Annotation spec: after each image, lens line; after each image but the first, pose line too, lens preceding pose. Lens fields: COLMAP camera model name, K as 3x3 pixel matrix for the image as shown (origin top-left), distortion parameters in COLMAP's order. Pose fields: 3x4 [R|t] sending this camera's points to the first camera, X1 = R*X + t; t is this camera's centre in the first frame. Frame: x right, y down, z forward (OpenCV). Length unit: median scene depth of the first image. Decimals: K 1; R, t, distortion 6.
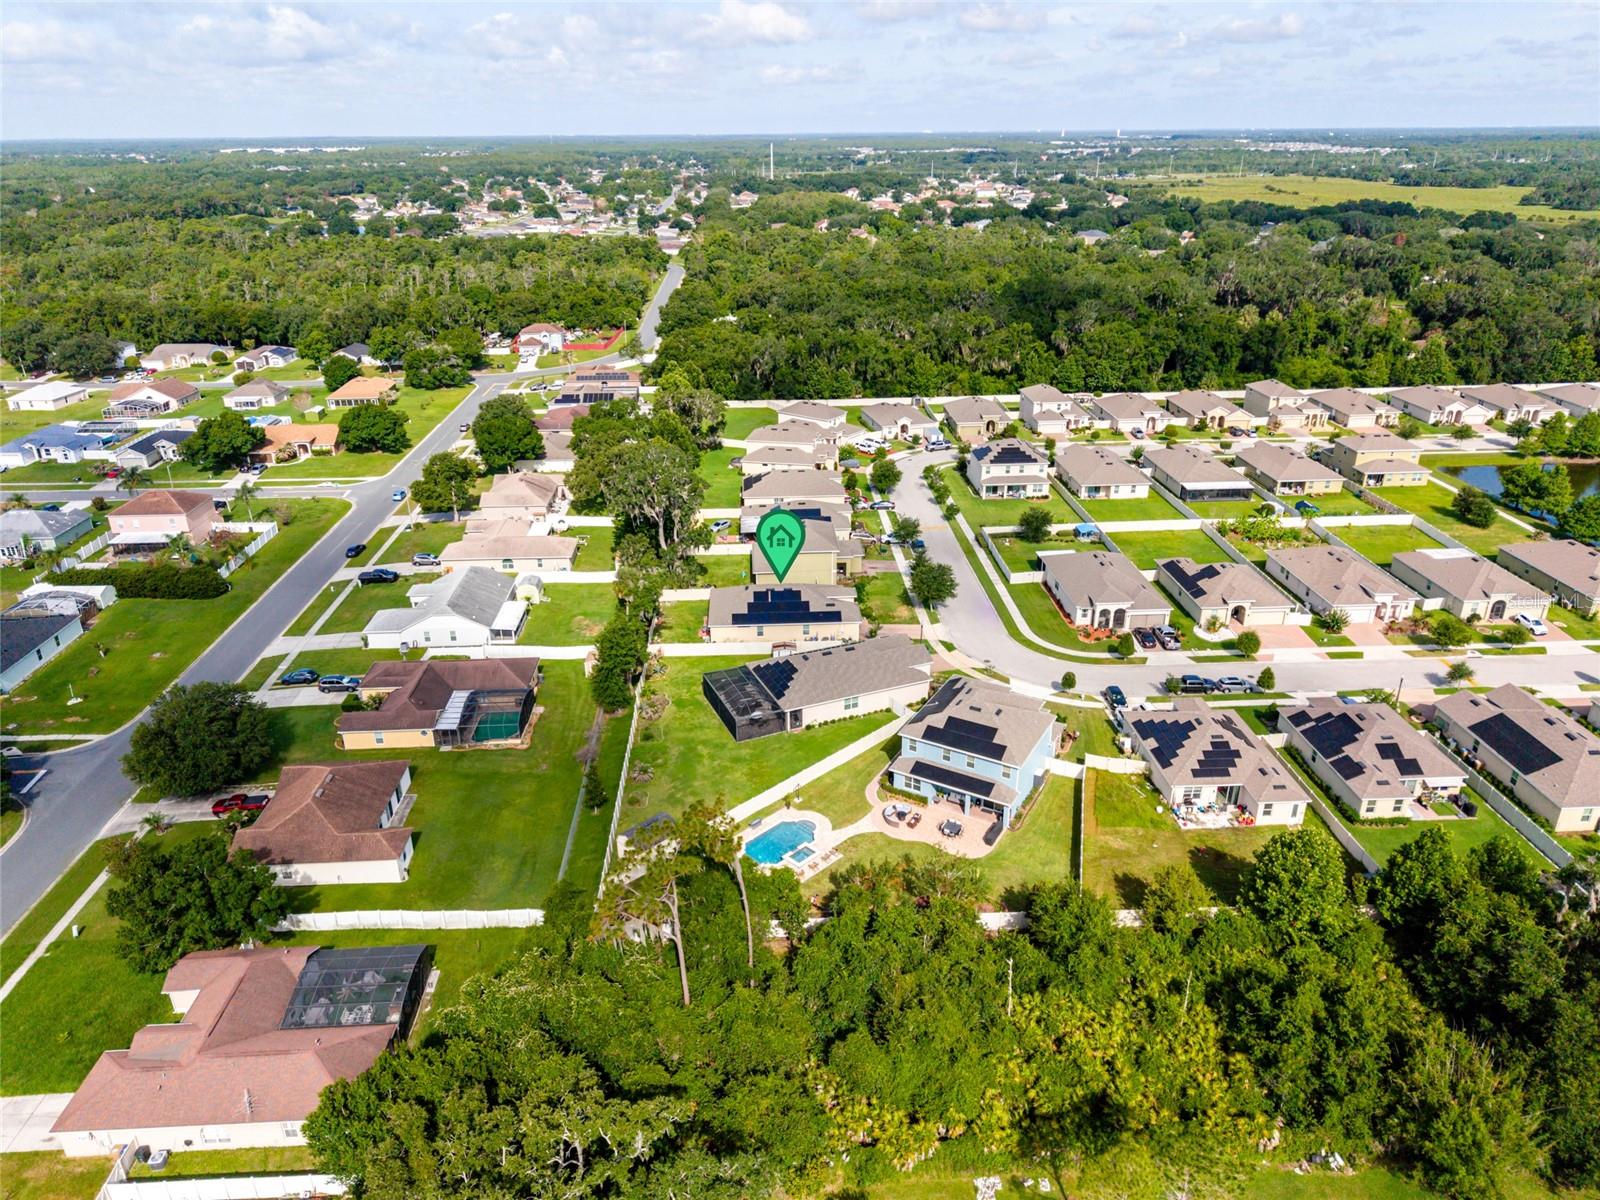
lens RADIAL K [[1064.1, 0, 800.0], [0, 1064.1, 600.0], [0, 0, 1]] dist [0.072915, -0.103987]
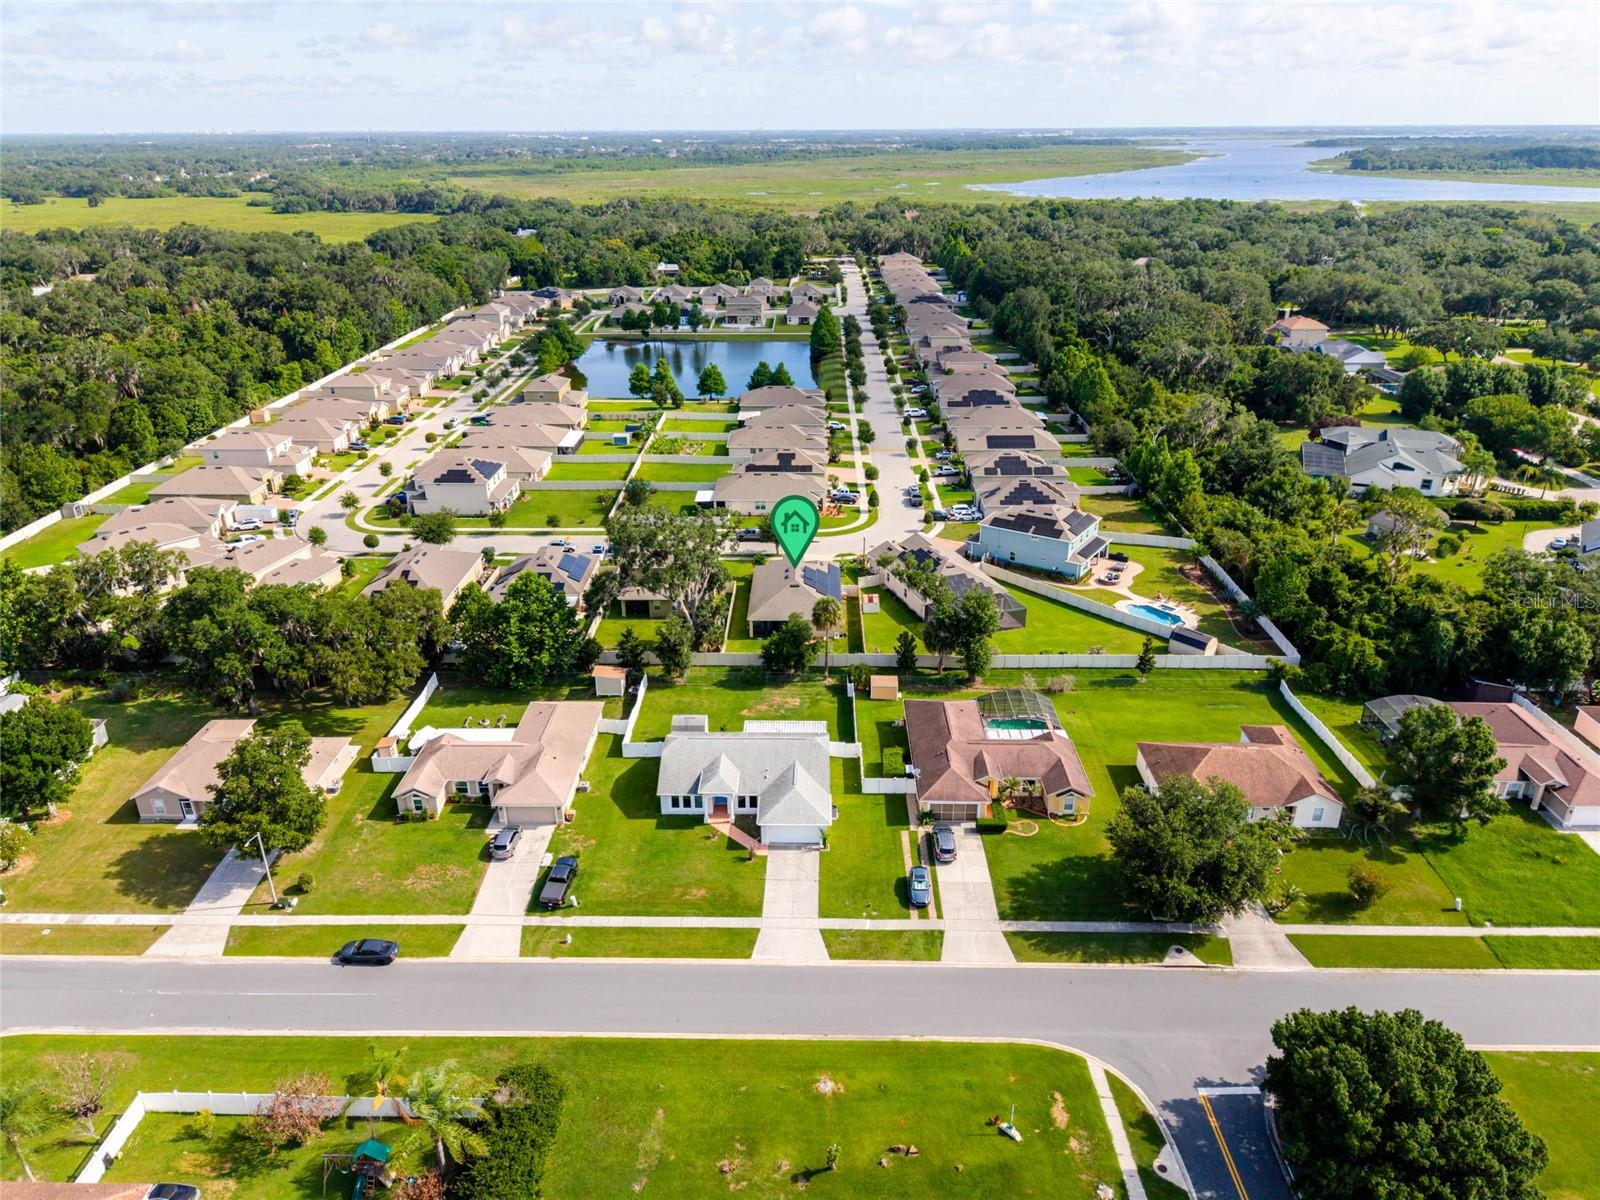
lens RADIAL K [[1064.1, 0, 800.0], [0, 1064.1, 600.0], [0, 0, 1]] dist [0.072915, -0.103987]
pose [[0.065876, -0.393892, 0.916793, -1.036475], [0.401300, 0.851668, 0.337076, -0.356520], [-0.913575, 0.345704, 0.214174, 0.843465]]
